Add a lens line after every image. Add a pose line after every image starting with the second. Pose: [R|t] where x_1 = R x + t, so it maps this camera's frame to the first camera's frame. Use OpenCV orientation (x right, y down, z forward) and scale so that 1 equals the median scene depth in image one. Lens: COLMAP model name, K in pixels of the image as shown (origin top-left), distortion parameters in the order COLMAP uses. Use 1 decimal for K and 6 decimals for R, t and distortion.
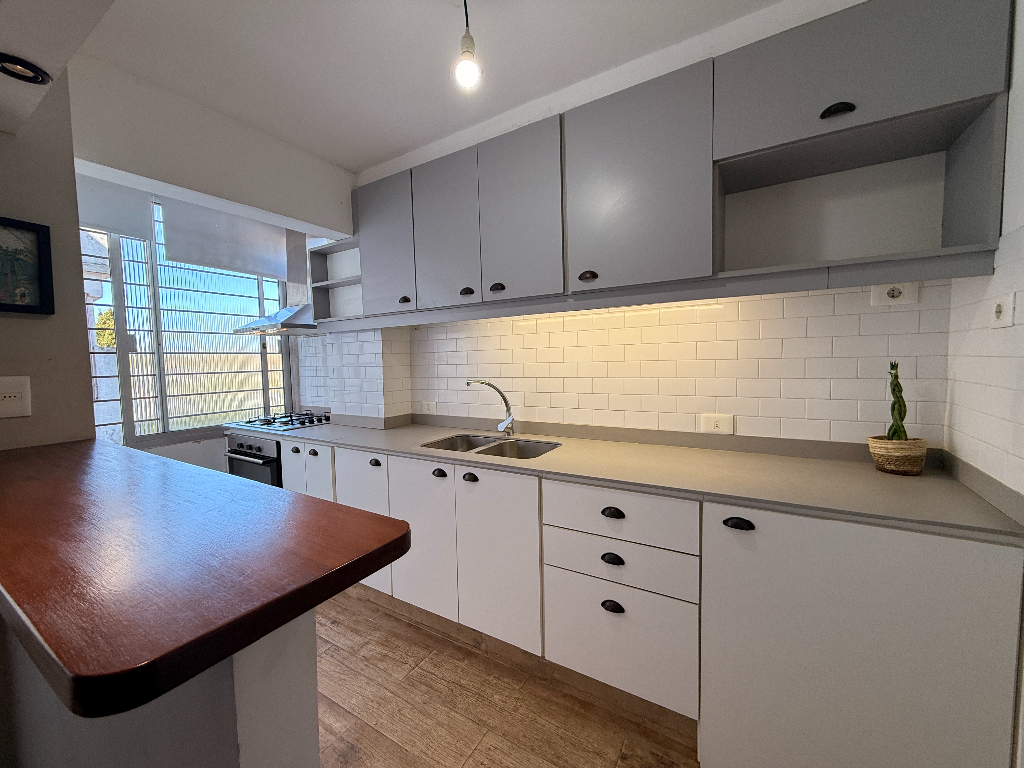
lens RADIAL K [[410.1, 0, 507.6], [0, 410.1, 383.7], [0, 0, 1]] dist [0.002103, -0.000427]
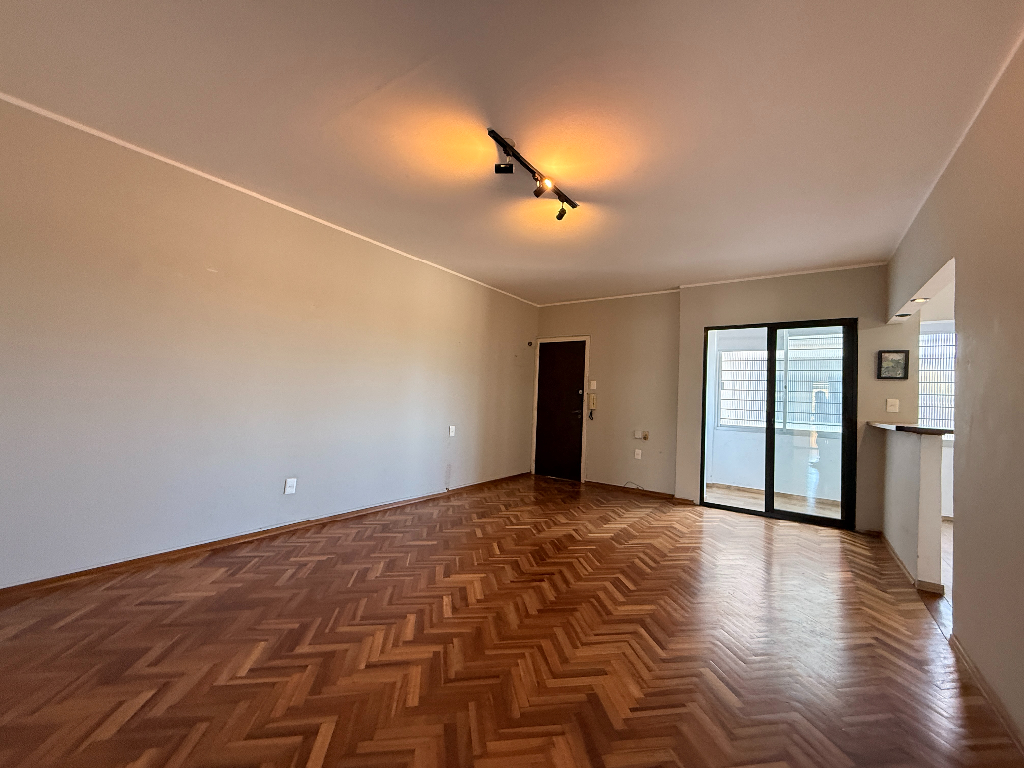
lens RADIAL K [[406.6, 0, 507.1], [0, 406.6, 385.9], [0, 0, 1]] dist [0.001897, 0.000035]
pose [[-0.076149, -0.010472, -0.997041, 1.572959], [-0.104726, 0.994498, -0.002447, 0.146080], [0.991581, 0.104229, -0.076827, -1.260205]]
